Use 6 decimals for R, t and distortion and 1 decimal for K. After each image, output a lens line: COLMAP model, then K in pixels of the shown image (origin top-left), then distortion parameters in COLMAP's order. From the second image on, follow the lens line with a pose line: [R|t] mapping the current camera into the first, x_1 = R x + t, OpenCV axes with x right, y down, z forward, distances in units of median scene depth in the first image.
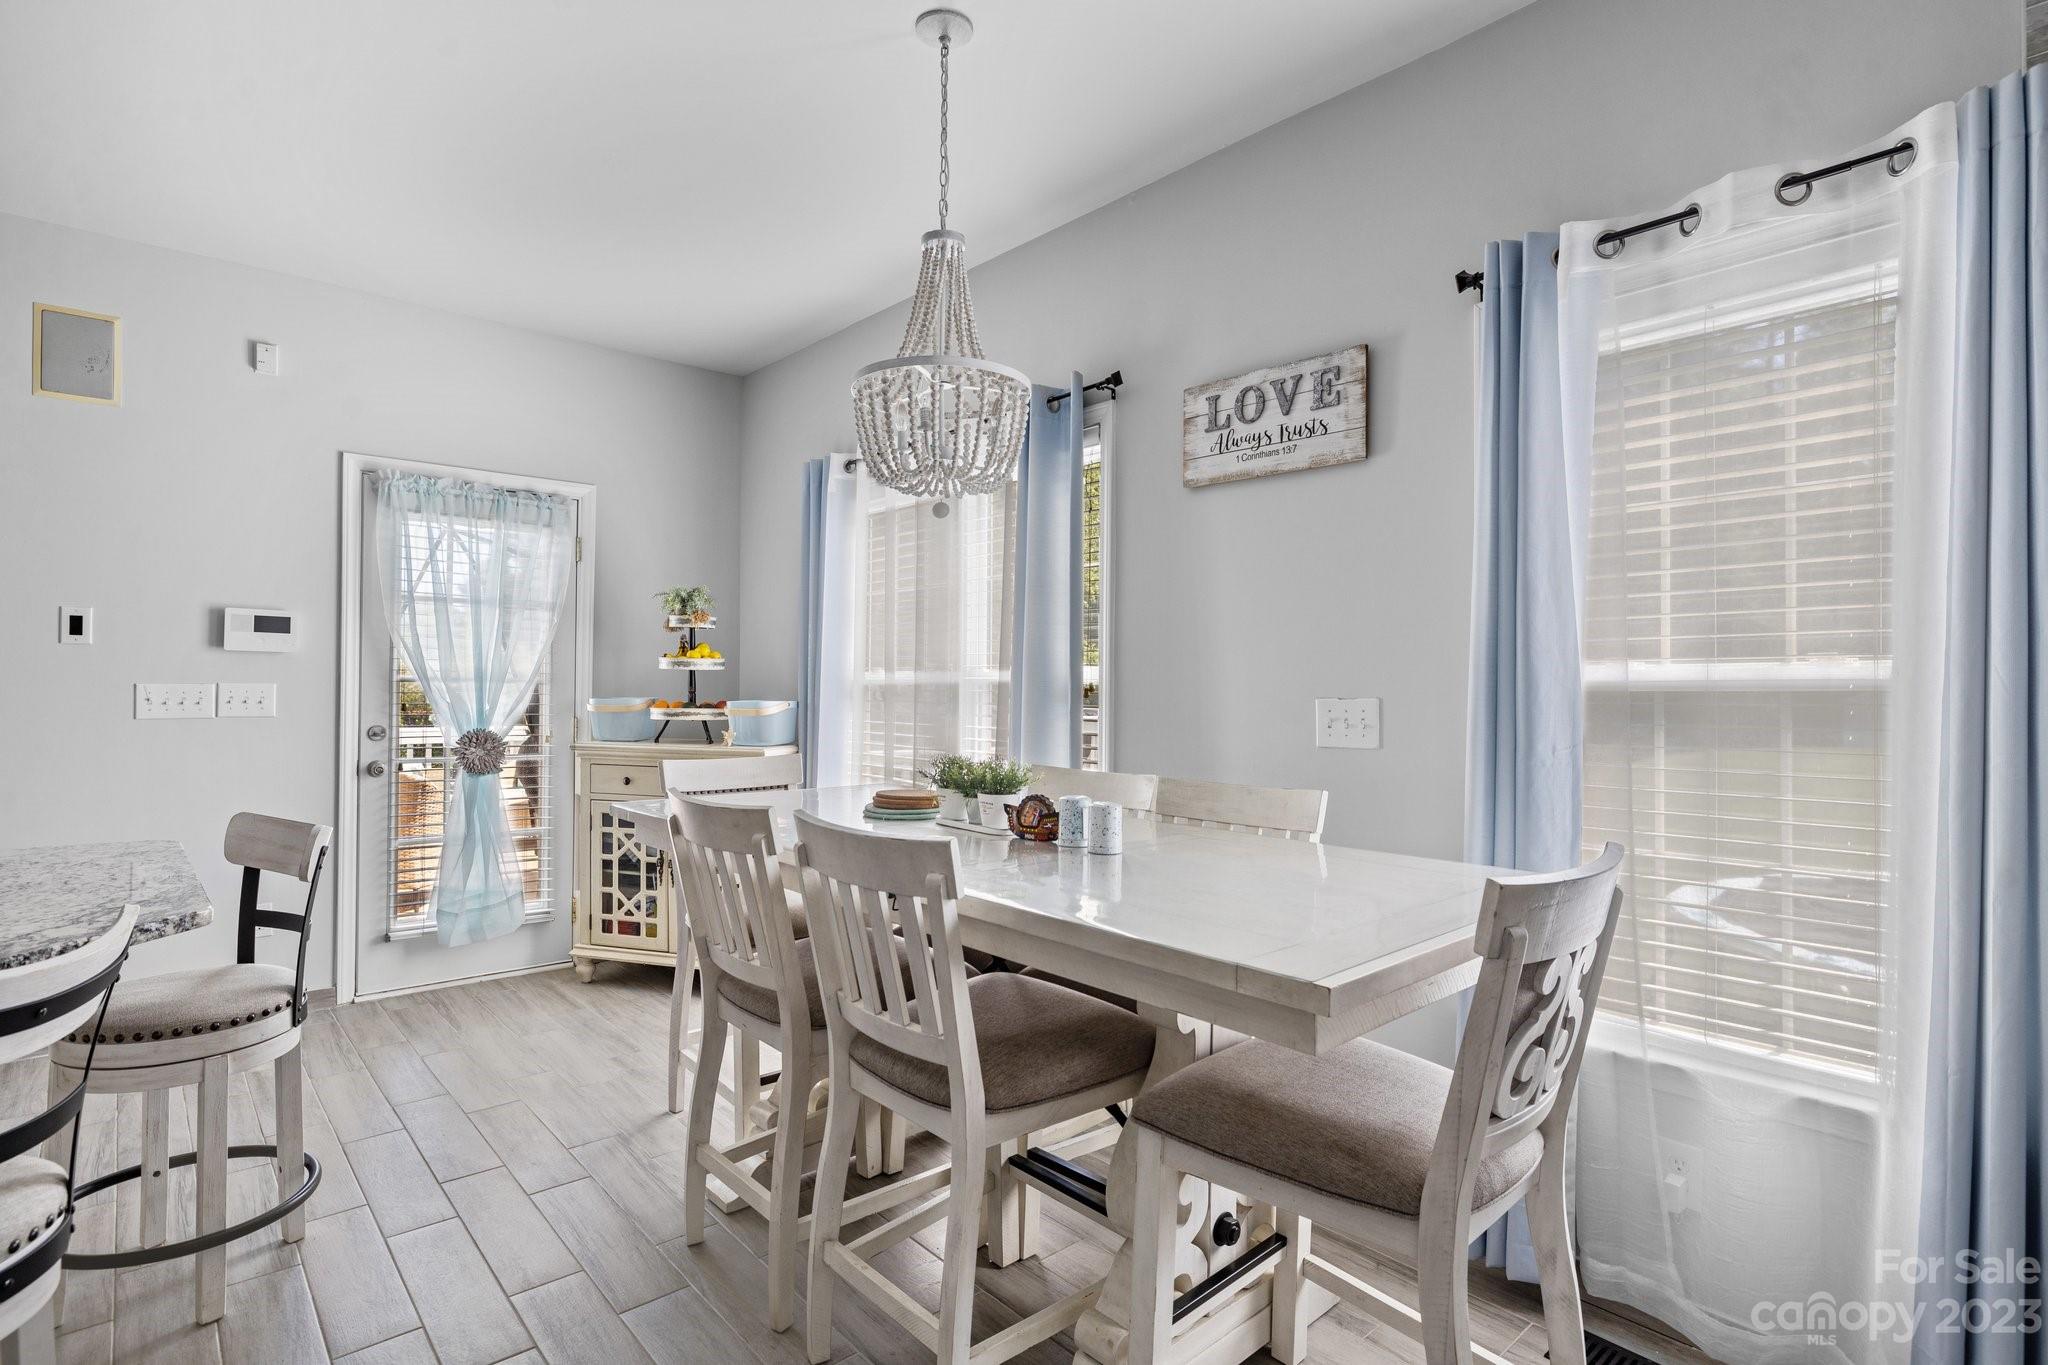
lens RADIAL K [[1017.7, 0, 1011.2], [0, 1017.7, 679.8], [0, 0, 1]] dist [-0.004281, -0.000252]
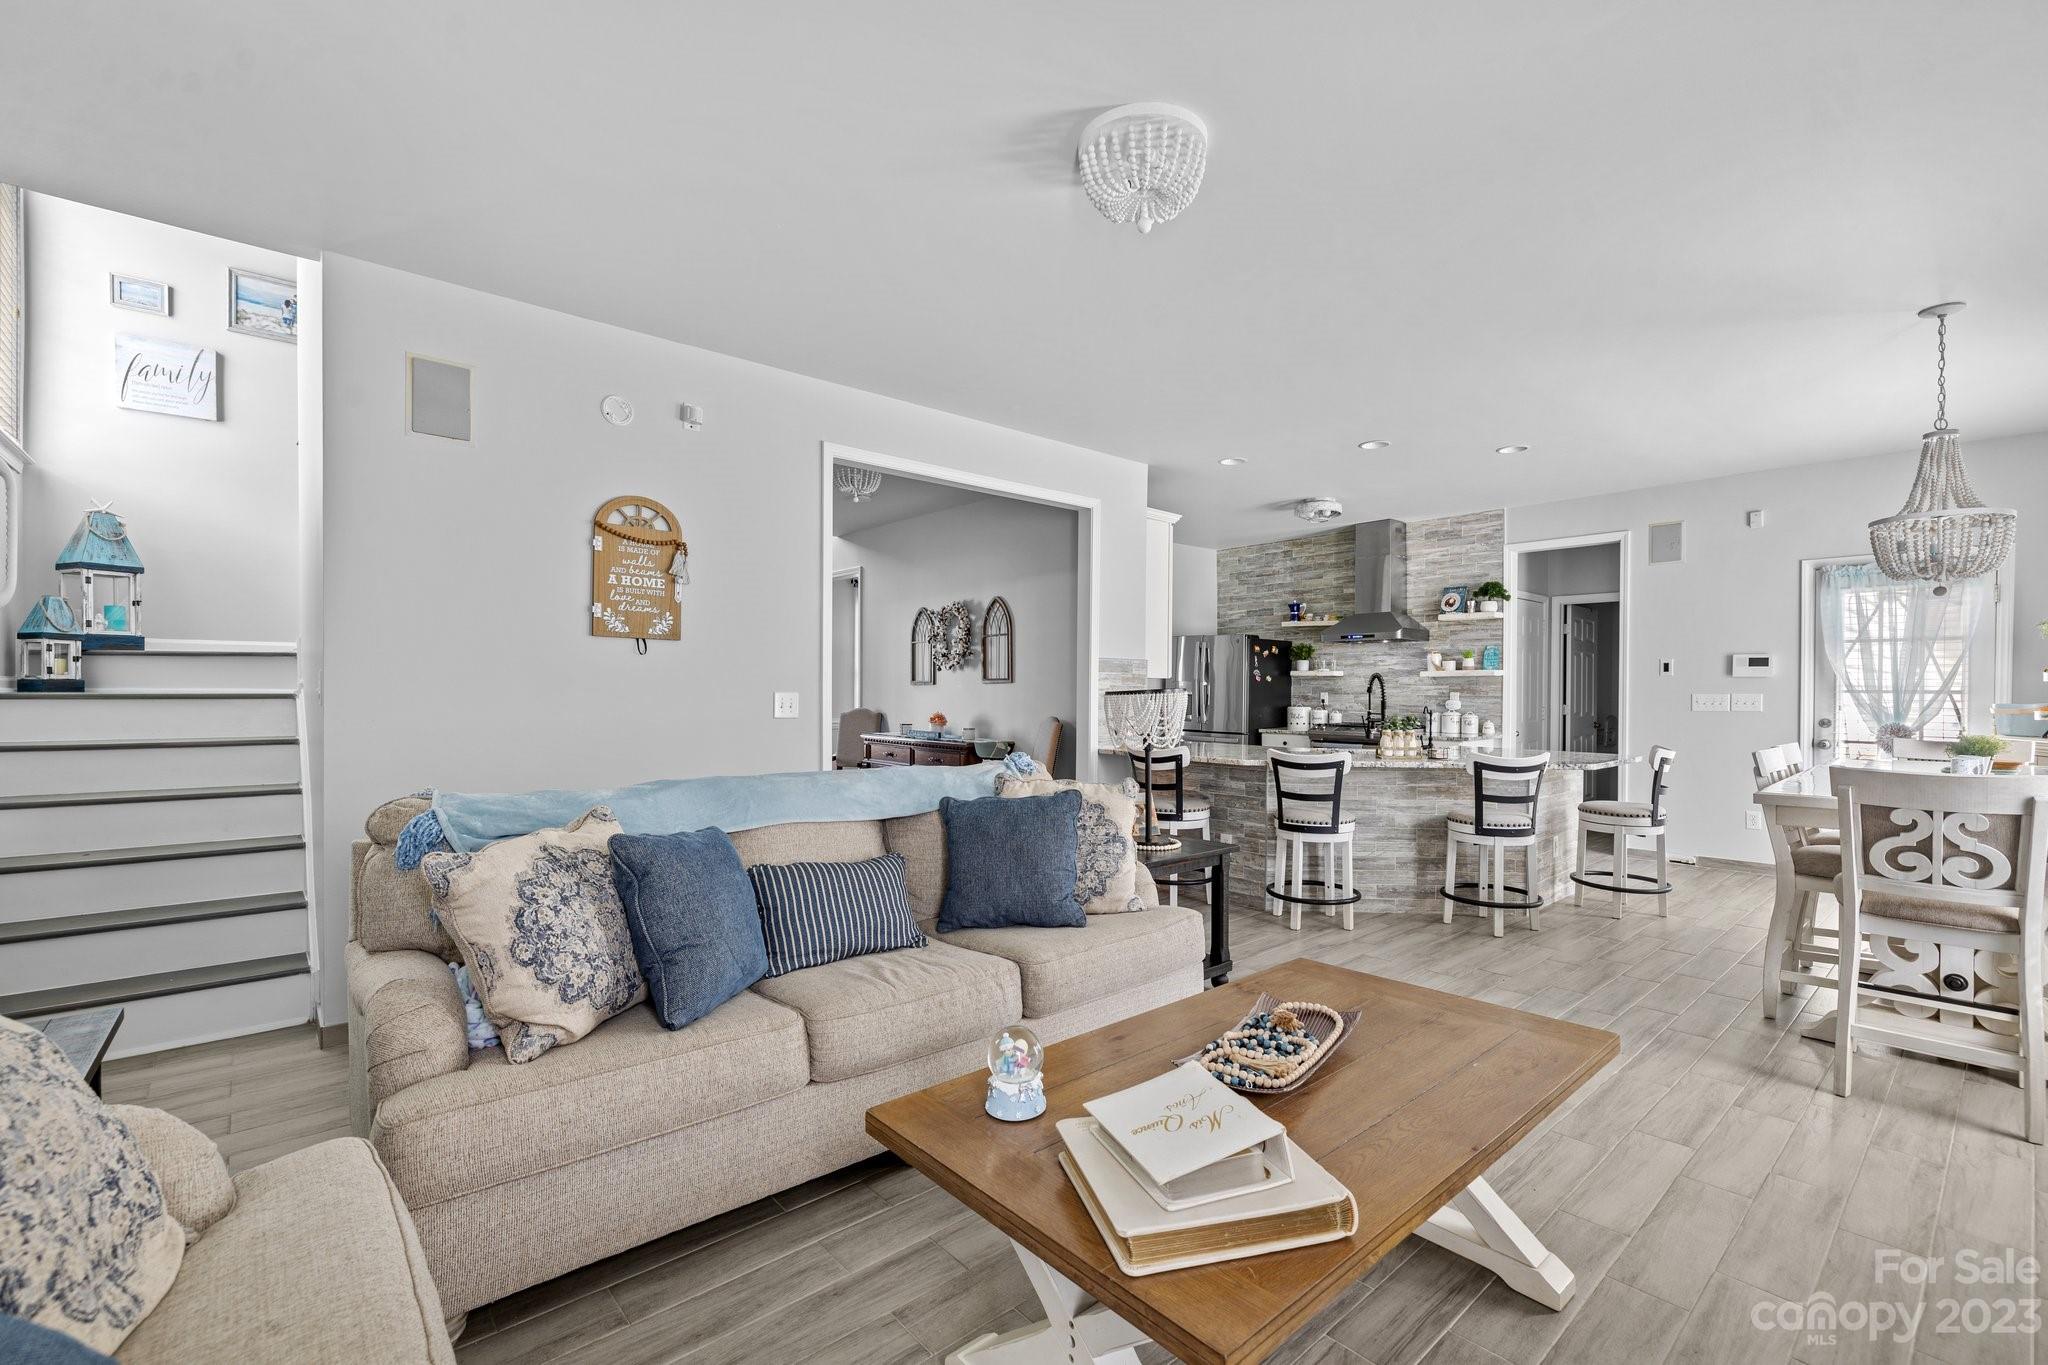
lens RADIAL K [[868.5, 0, 1032.6], [0, 868.5, 698.9], [0, 0, 1]] dist [-0.000708, -0.000002]
pose [[0.001154, 0.001108, -0.999999, 0.882683], [0.005914, 0.999982, 0.001115, 0.003654], [0.999982, -0.005915, 0.001147, -0.340248]]
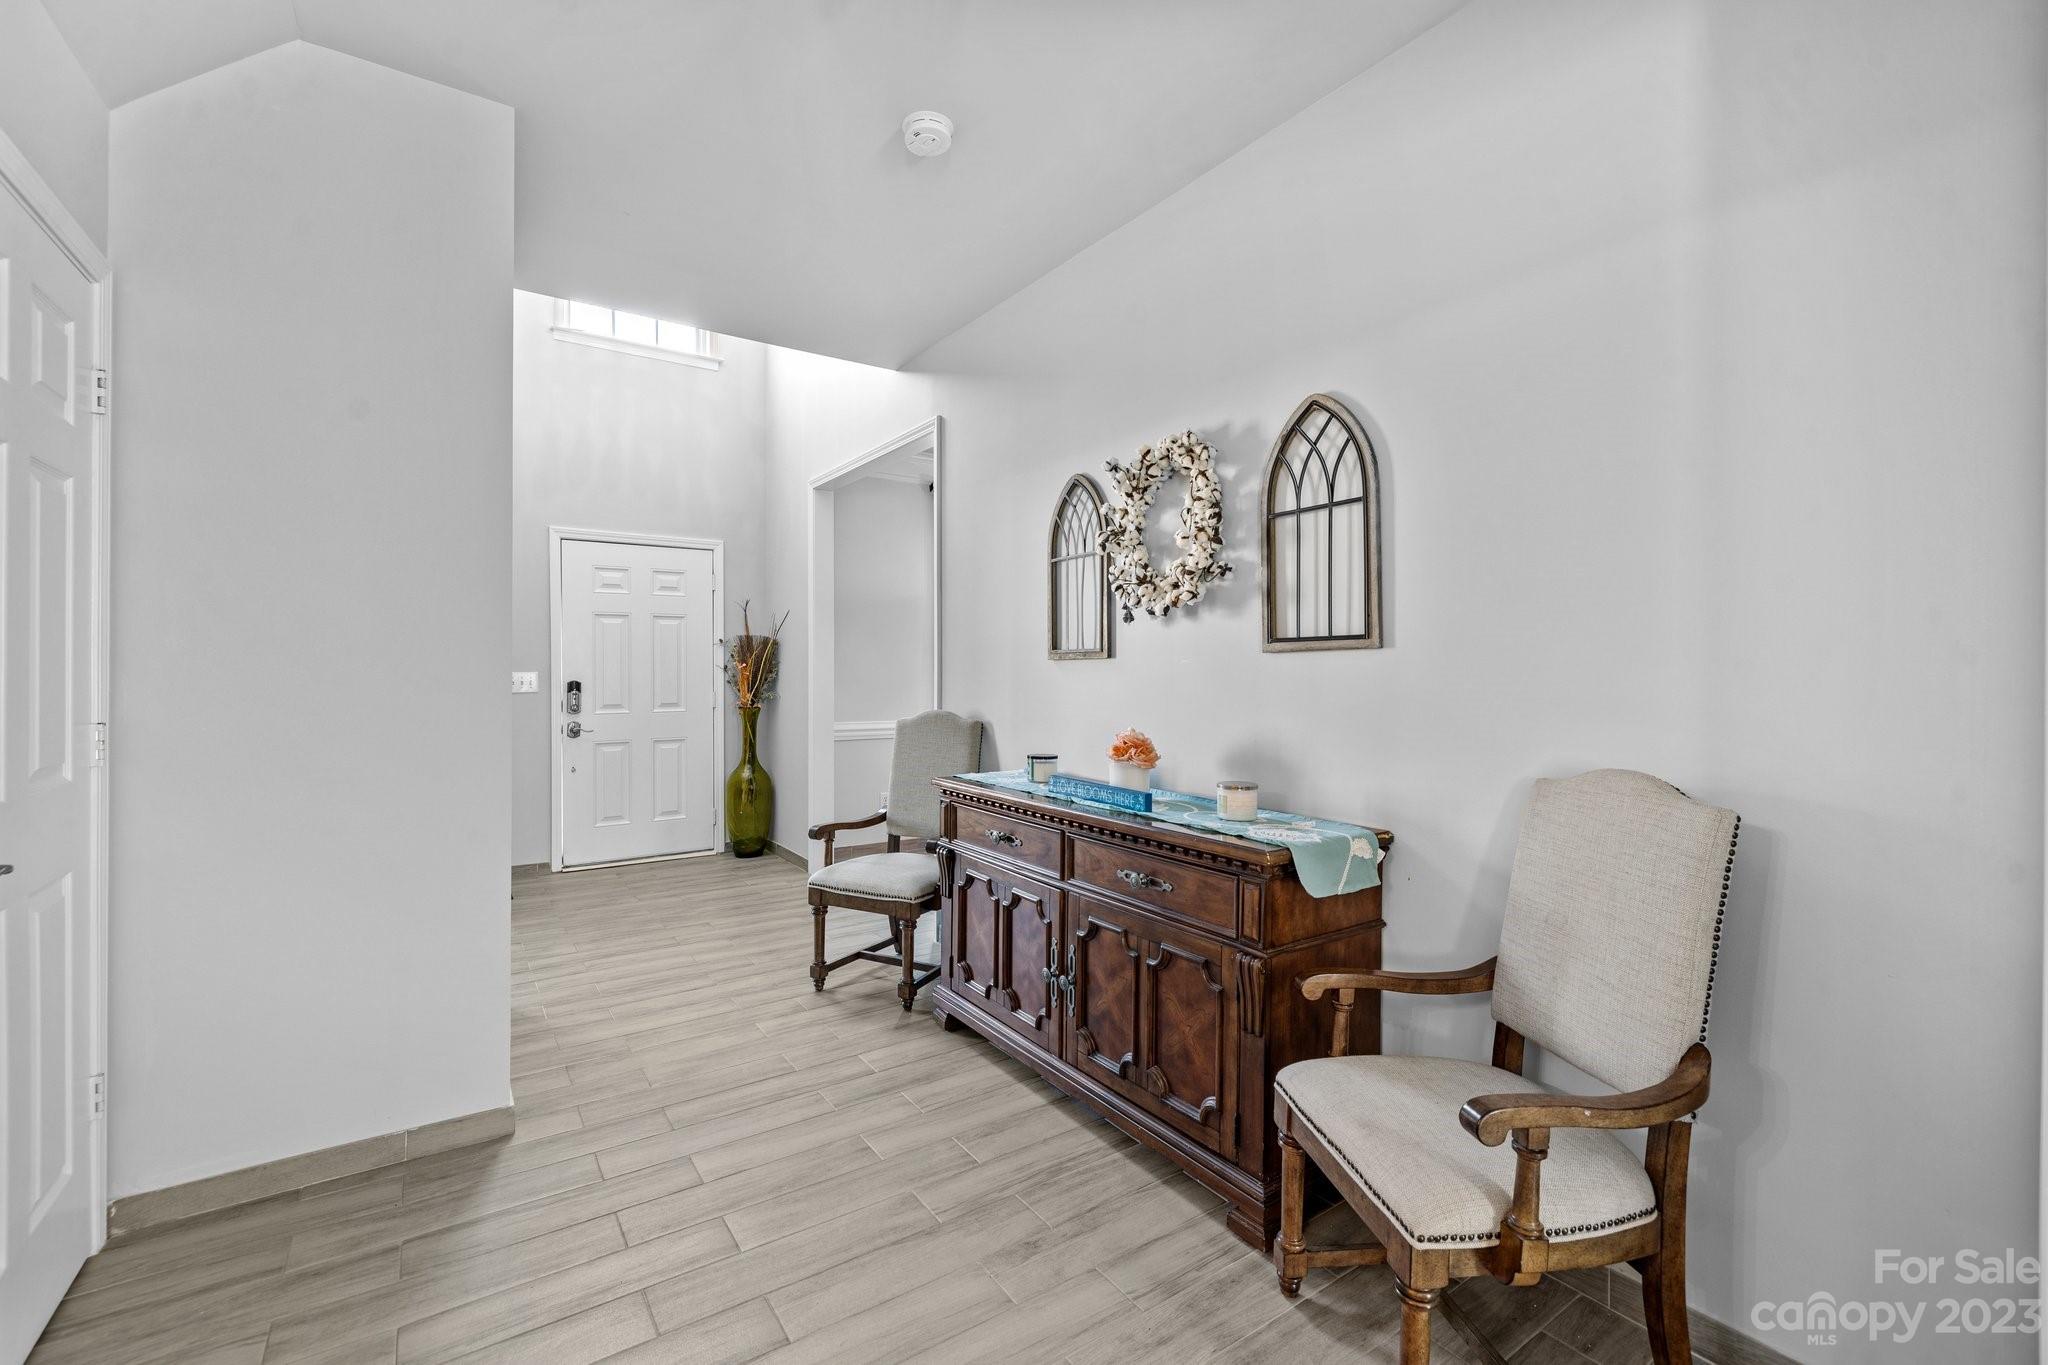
lens RADIAL K [[868.5, 0, 1019.0], [0, 868.5, 671.6], [0, 0, 1]] dist [-0.000708, -0.000002]
pose [[-0.124903, -0.008823, -0.992130, -0.320136], [0.008813, 0.999911, -0.010002, -0.007889], [0.992130, -0.009993, -0.124814, -0.550703]]
